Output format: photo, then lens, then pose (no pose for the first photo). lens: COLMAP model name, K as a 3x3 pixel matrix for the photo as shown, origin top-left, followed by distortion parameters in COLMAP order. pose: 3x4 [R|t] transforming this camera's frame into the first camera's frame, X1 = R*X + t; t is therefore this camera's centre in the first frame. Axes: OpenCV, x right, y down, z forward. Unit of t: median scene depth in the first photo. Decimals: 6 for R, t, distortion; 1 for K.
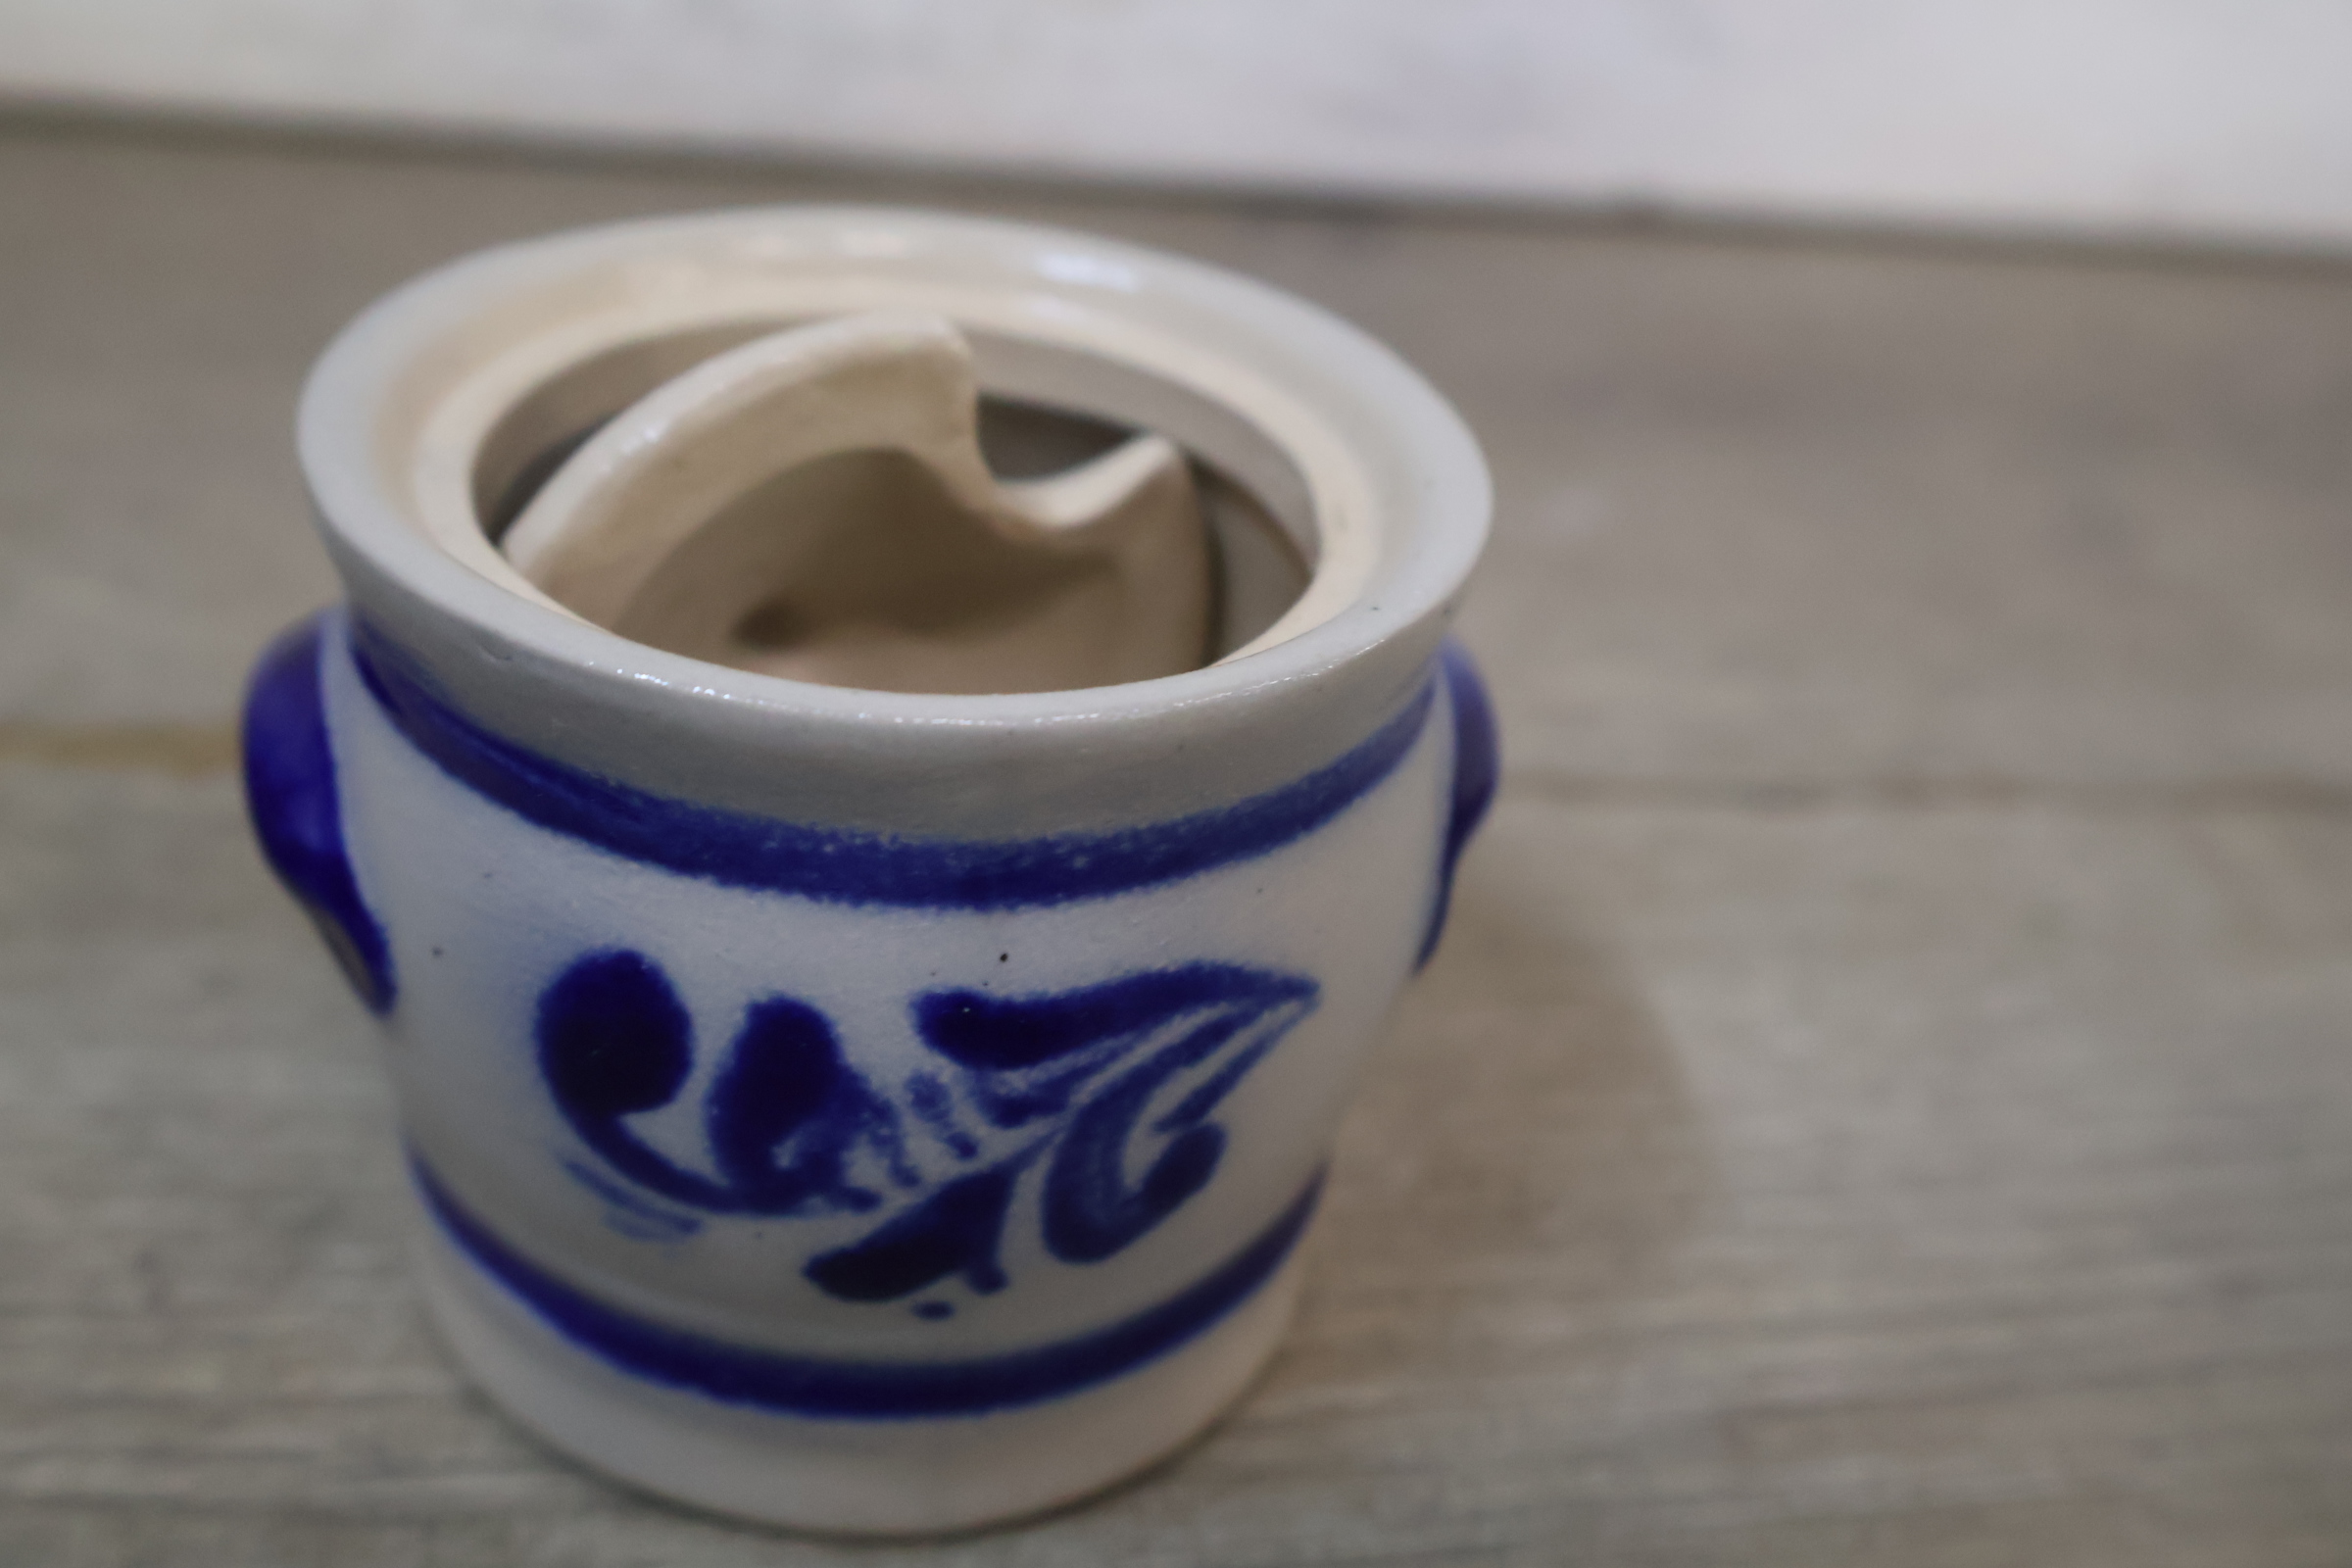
lens RADIAL K [[2493.7, 0, 1178.1], [0, 2493.7, 775.0], [0, 0, 1]] dist [0.000943, 0.000000]
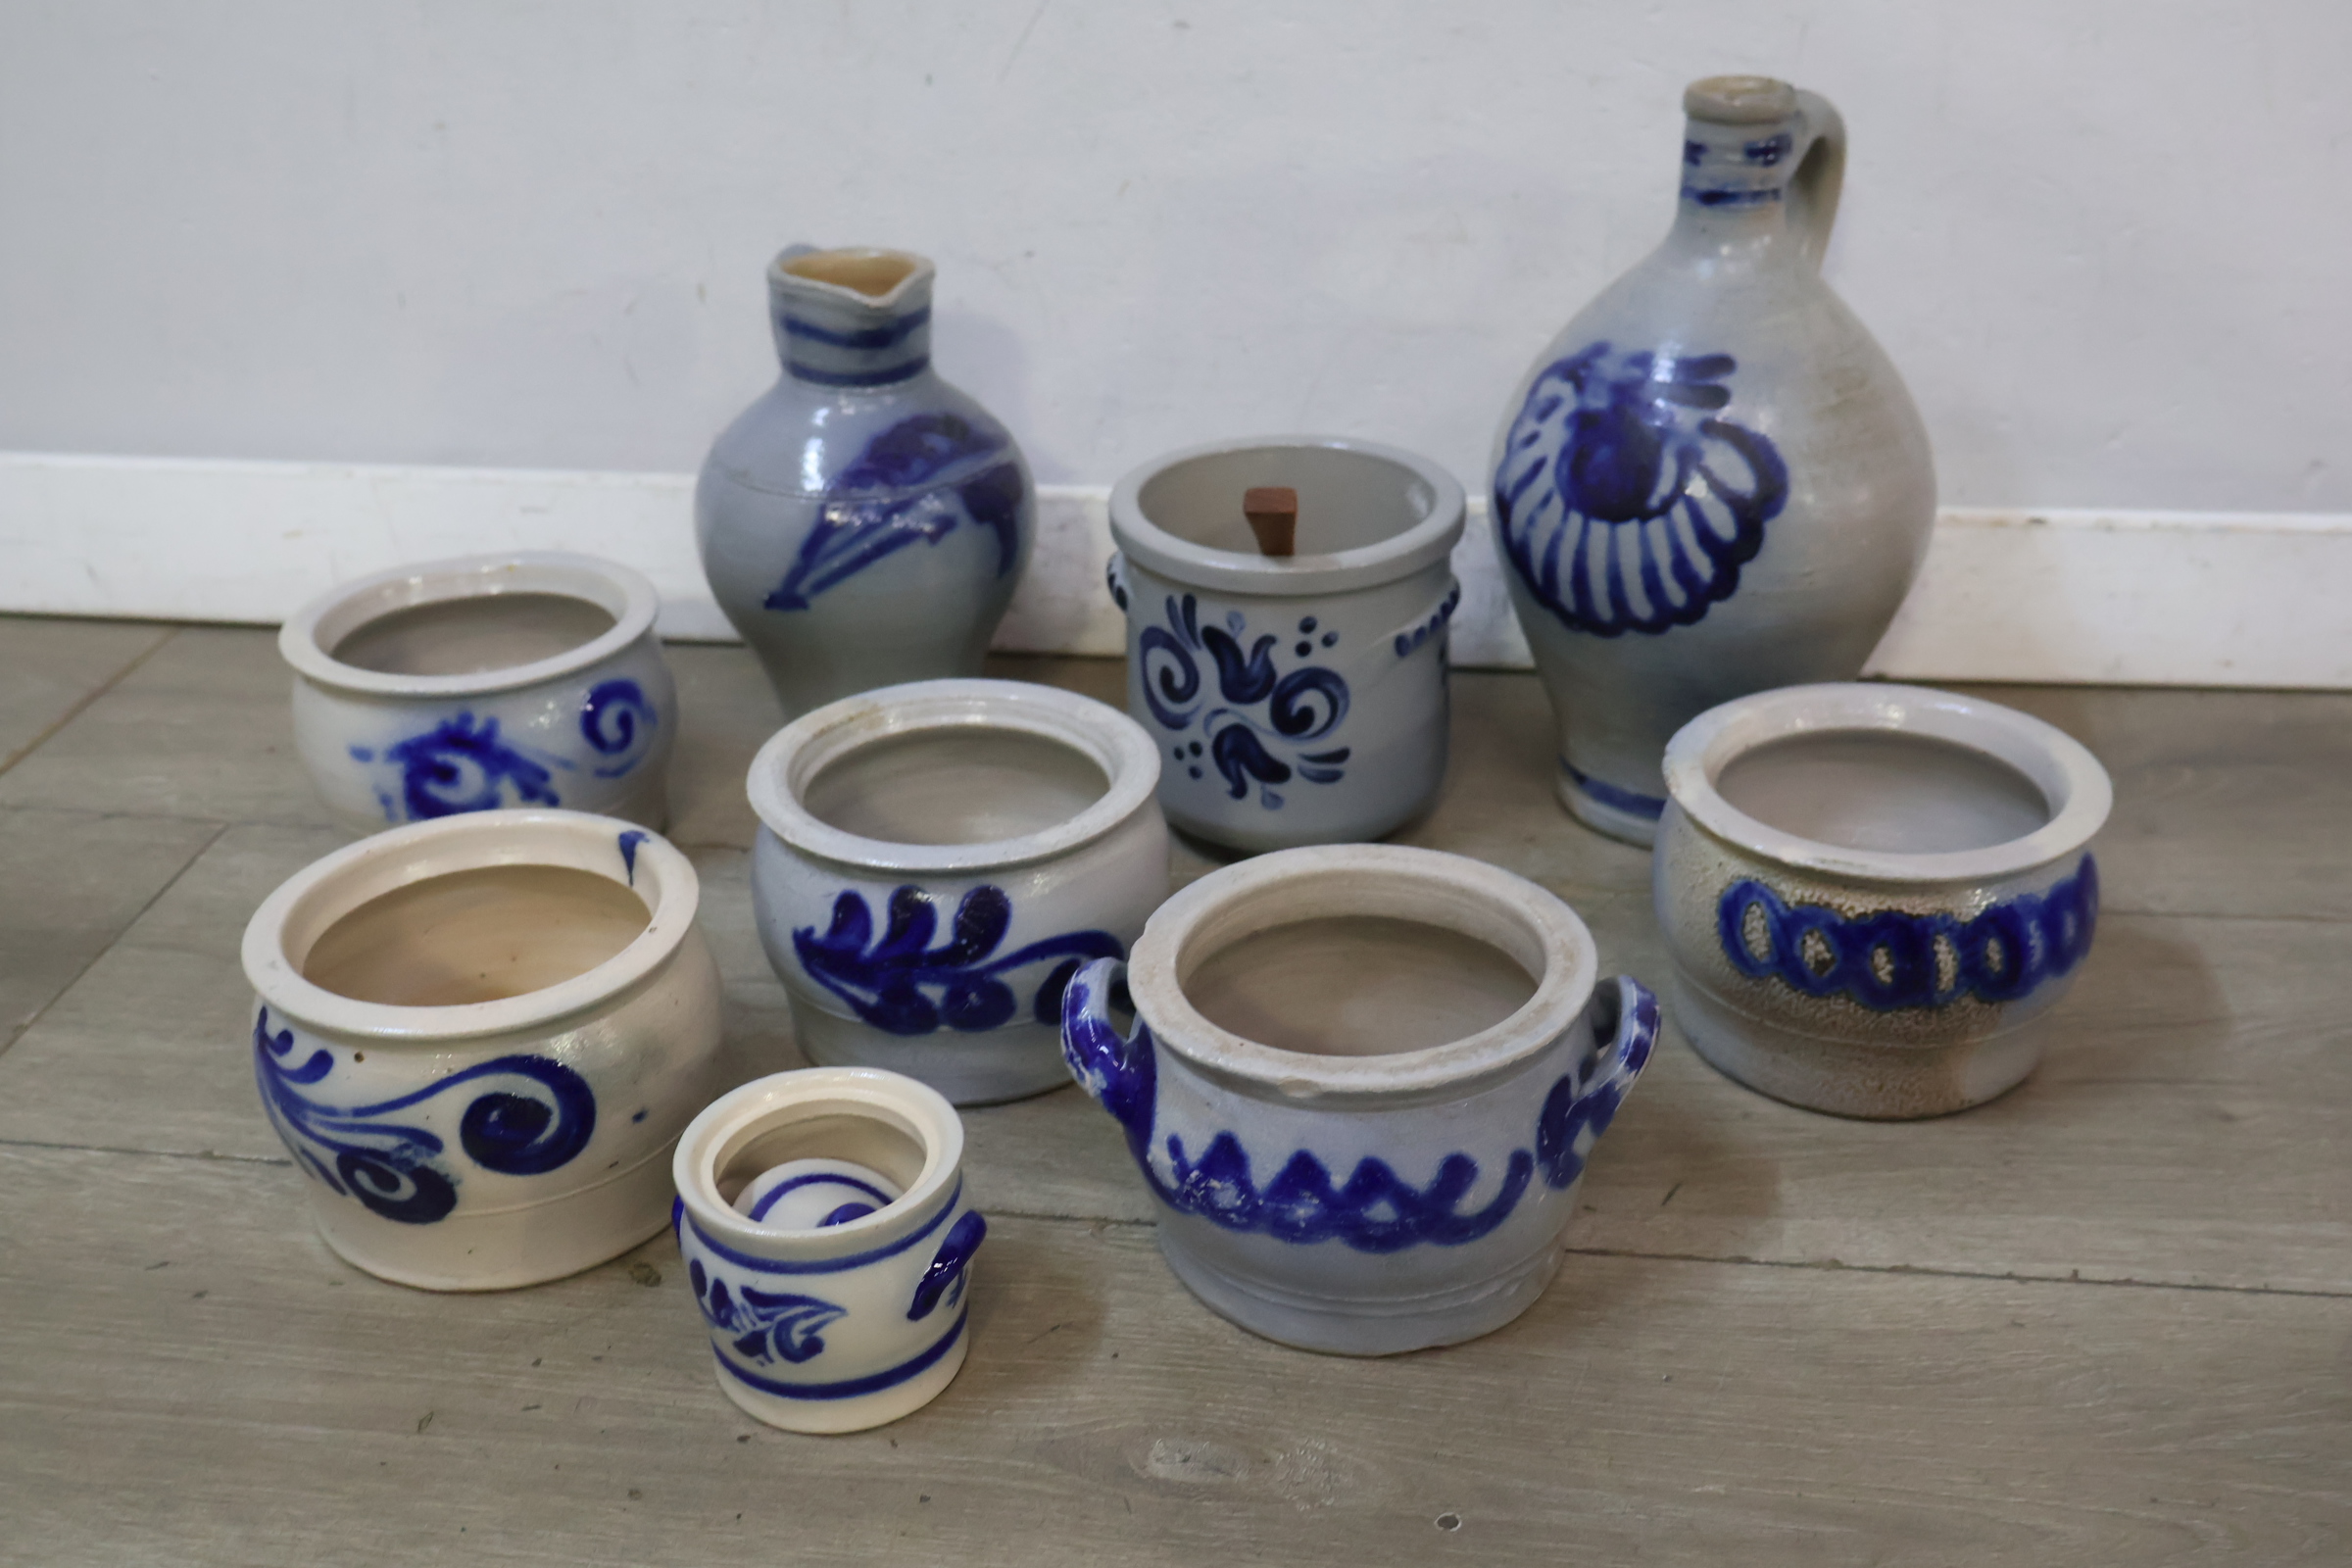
lens RADIAL K [[2493.7, 0, 1166.3], [0, 2493.7, 766.2], [0, 0, 1]] dist [0.000943, 0.000000]
pose [[0.825735, 0.134353, -0.547823, 2.743346], [-0.191926, 0.980190, -0.048901, -0.724448], [0.530401, 0.145521, 0.835164, -2.380340]]
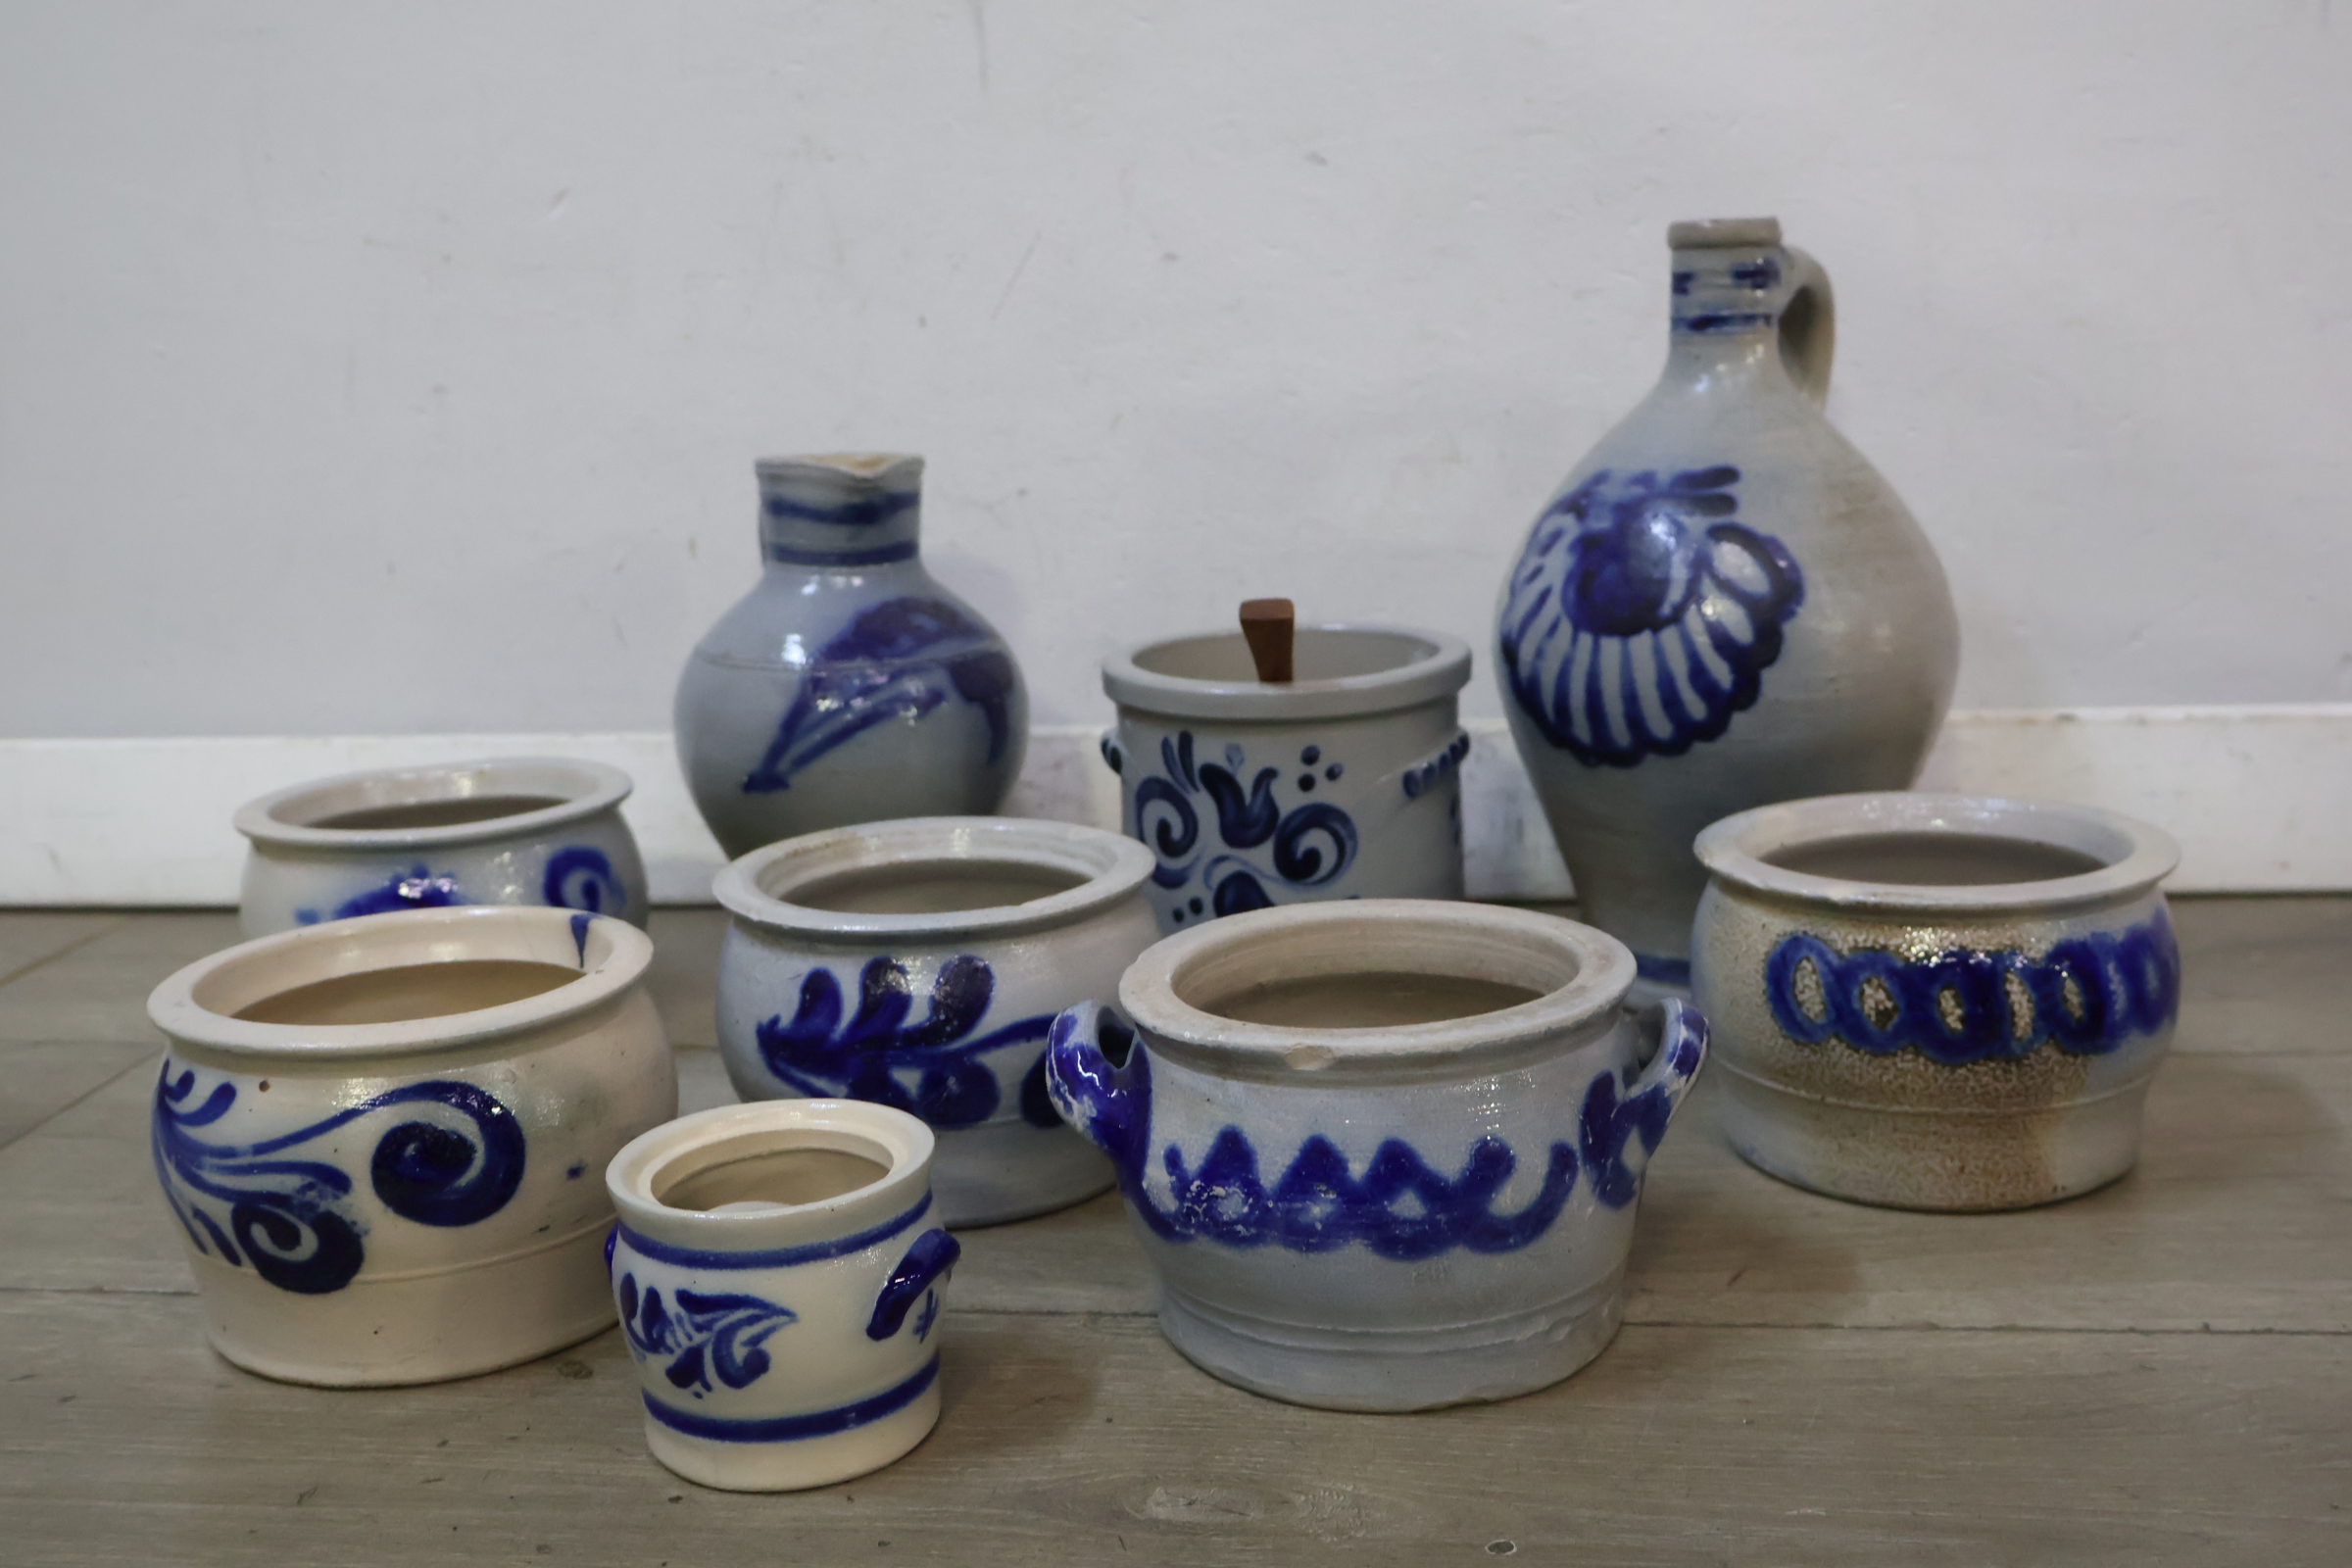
lens RADIAL K [[2493.7, 0, 1165.9], [0, 2493.7, 751.6], [0, 0, 1]] dist [0.000943, 0.000000]
pose [[0.822844, -0.028922, -0.567531, 2.659654], [-0.175659, 0.936847, -0.302425, 0.331094], [0.540437, 0.348540, 0.765799, -1.803032]]
